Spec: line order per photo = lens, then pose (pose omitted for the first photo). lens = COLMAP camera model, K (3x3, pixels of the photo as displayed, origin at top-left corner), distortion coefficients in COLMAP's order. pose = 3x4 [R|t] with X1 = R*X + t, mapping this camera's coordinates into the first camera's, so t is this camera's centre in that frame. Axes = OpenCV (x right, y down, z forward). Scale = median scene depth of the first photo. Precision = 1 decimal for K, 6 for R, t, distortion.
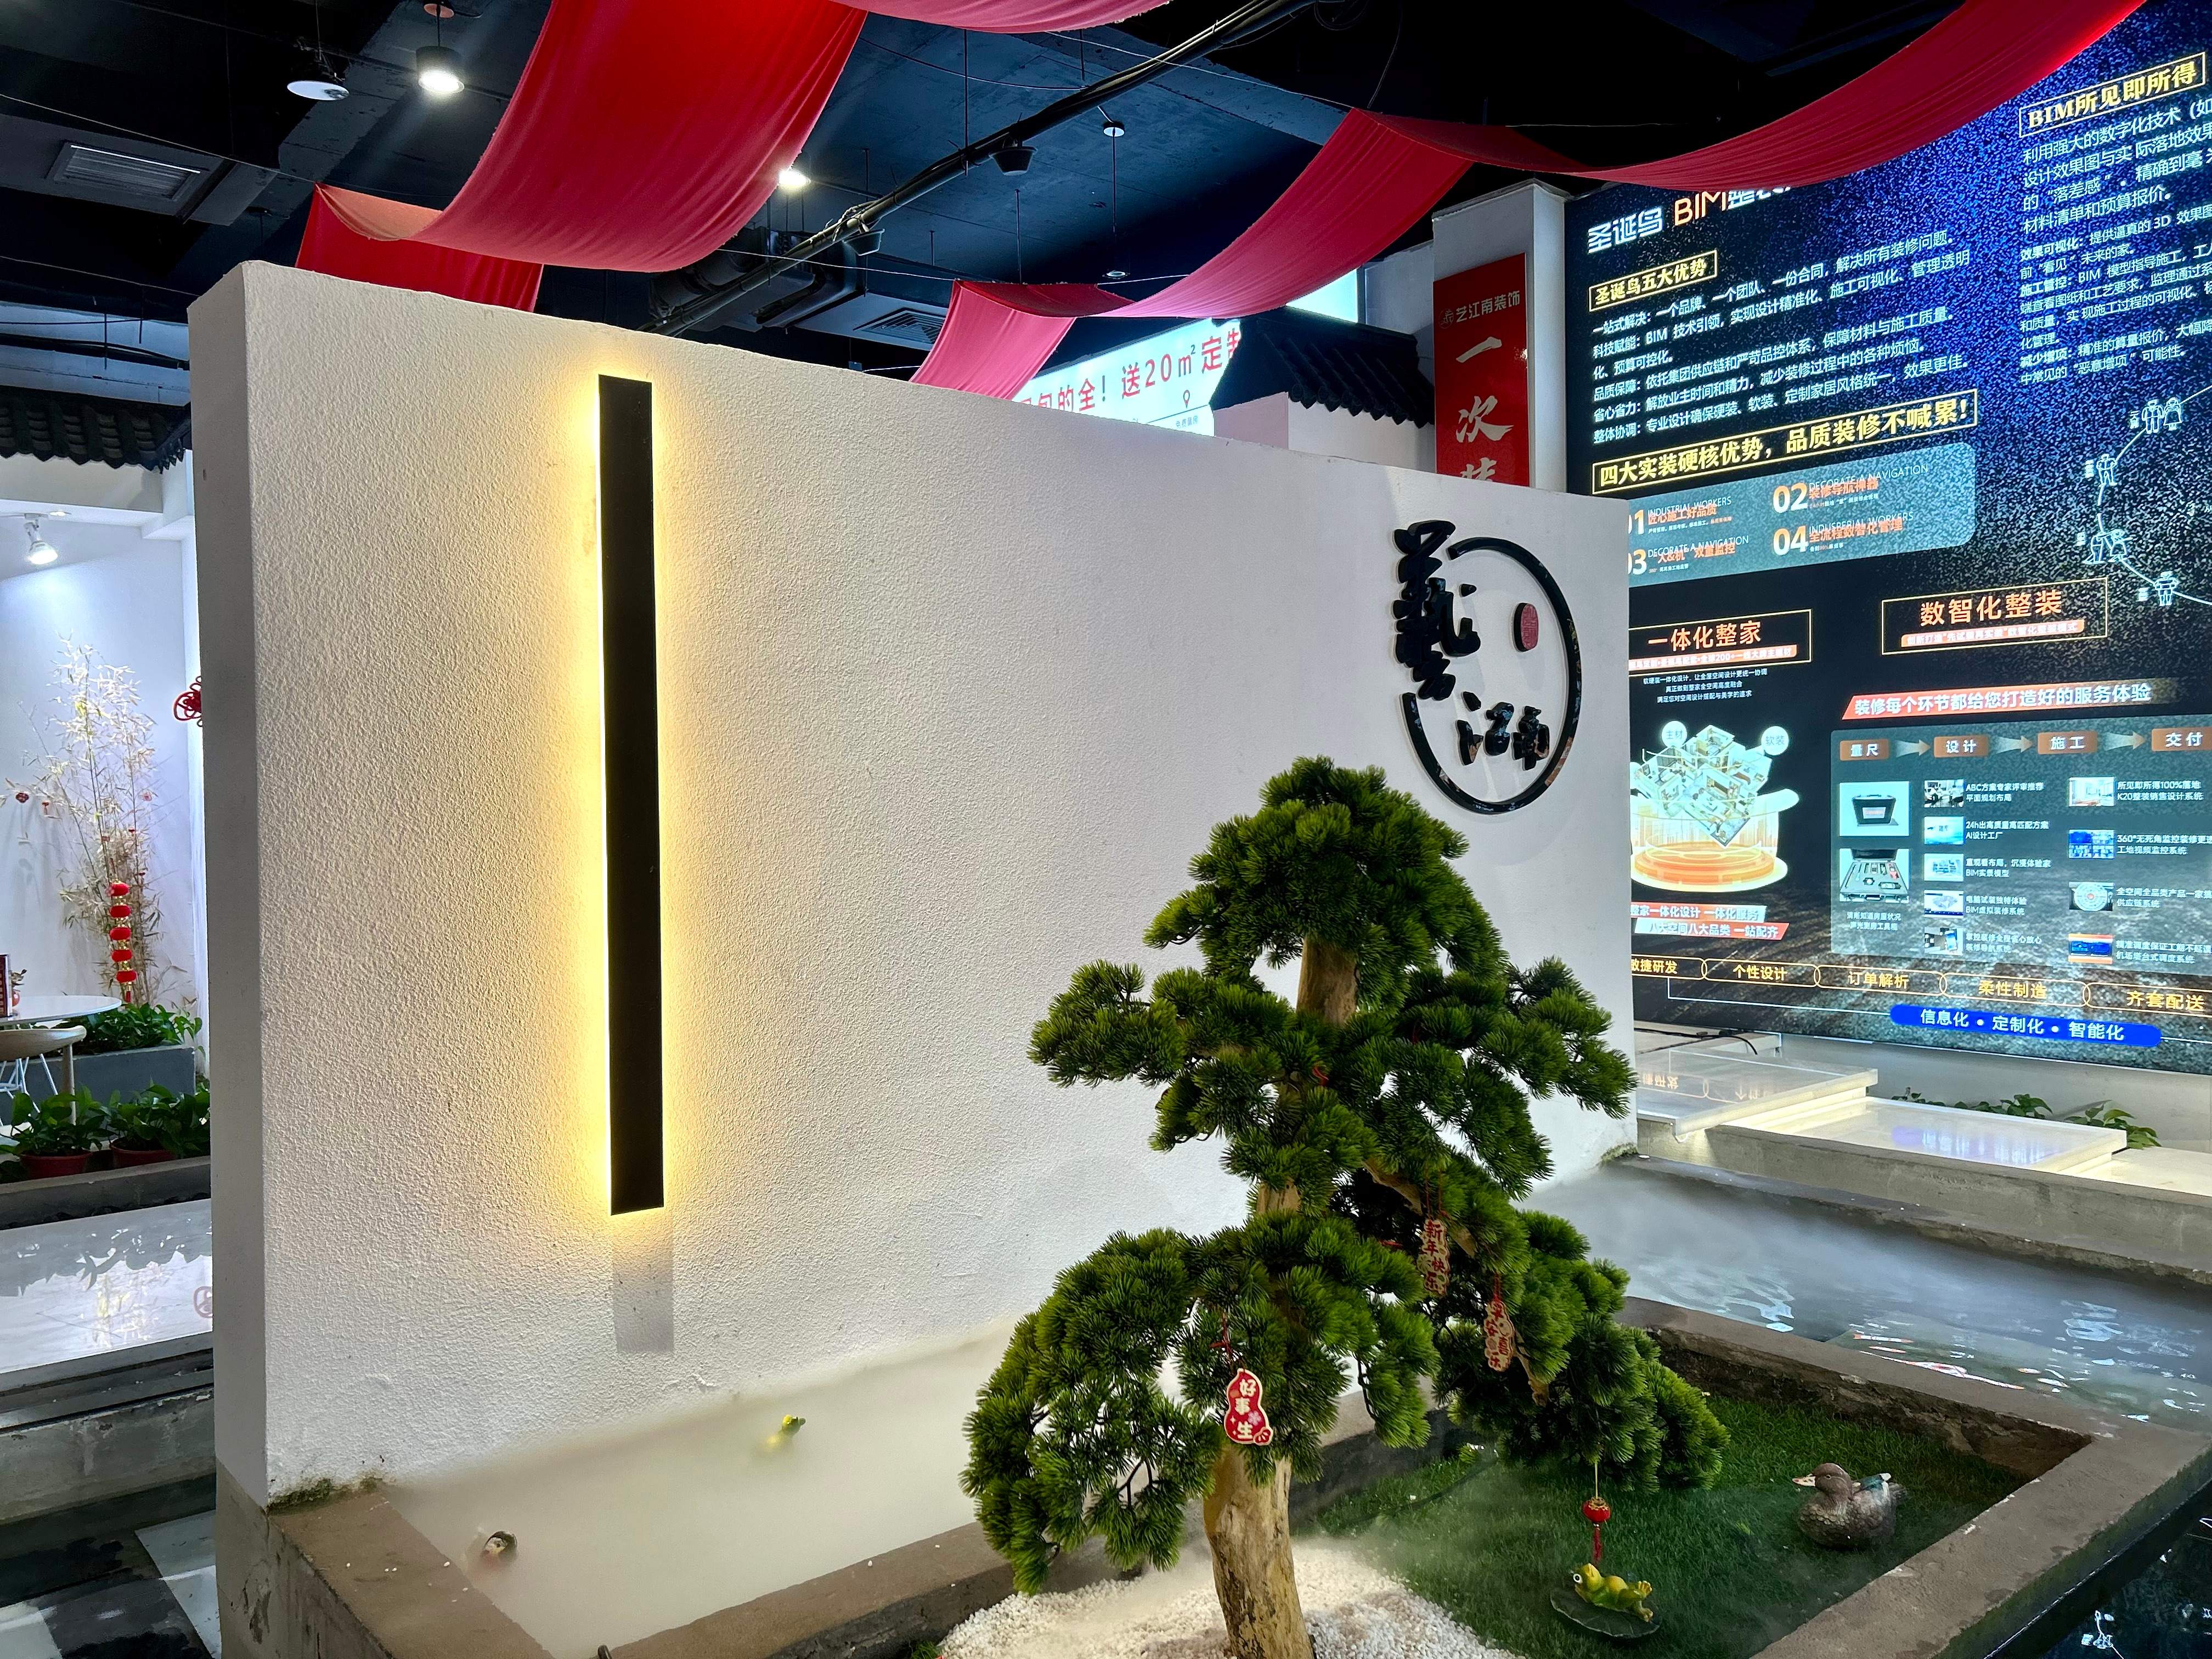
lens RADIAL K [[1663.2, 0, 1106.0], [0, 1663.2, 848.4], [0, 0, 1]] dist [0.032487, -0.001175]
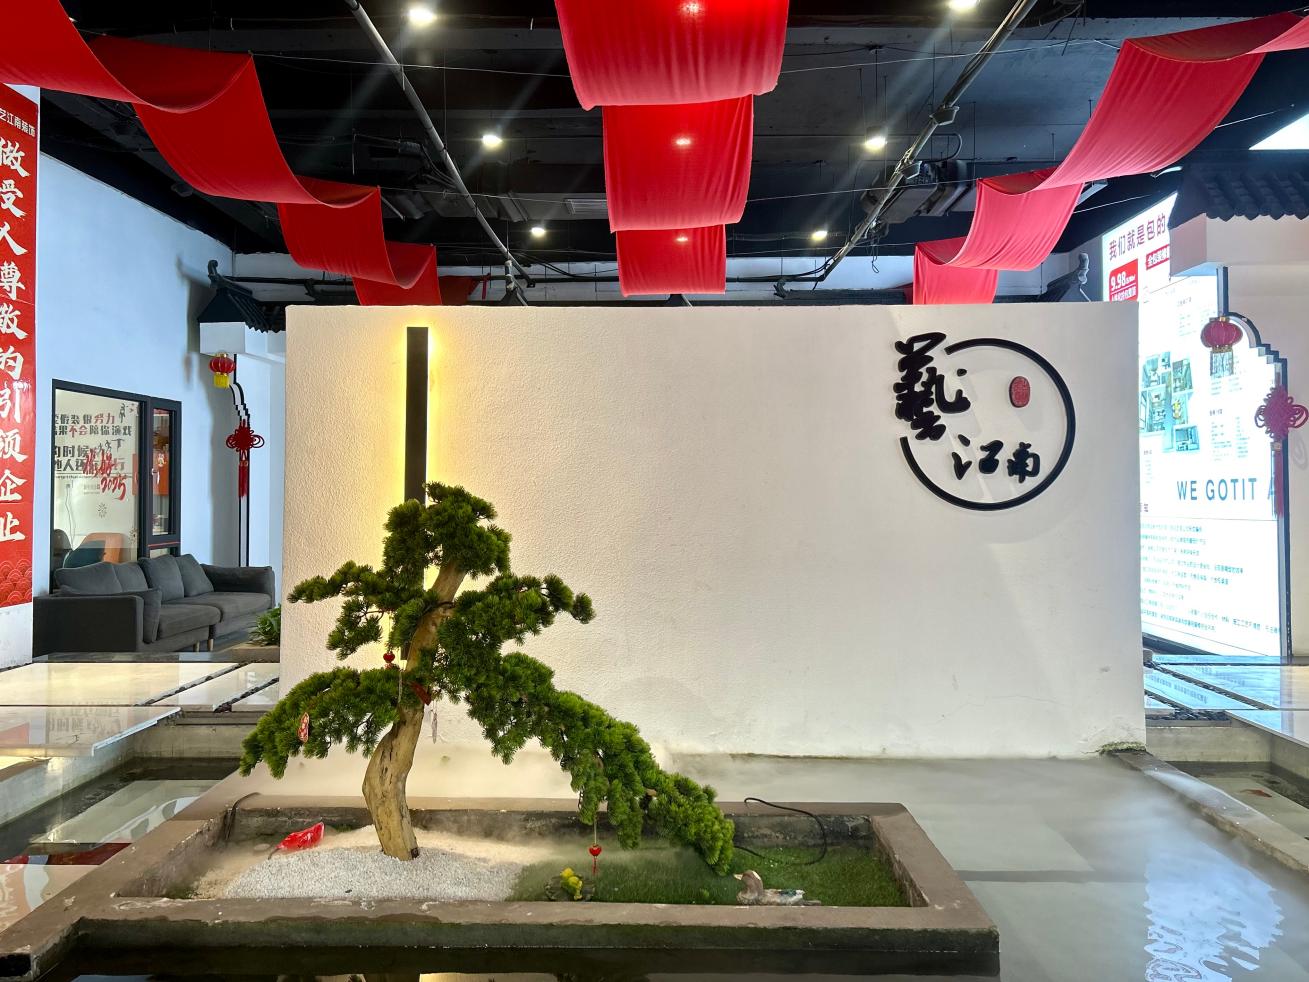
lens RADIAL K [[1047.1, 0, 653.2], [0, 1047.1, 481.9], [0, 0, 1]] dist [0.013277, 0.004341]
pose [[0.753739, 0.008829, -0.657115, 0.672235], [-0.031668, 0.999236, -0.022899, -0.015248], [0.656411, 0.038070, 0.753443, 0.036372]]
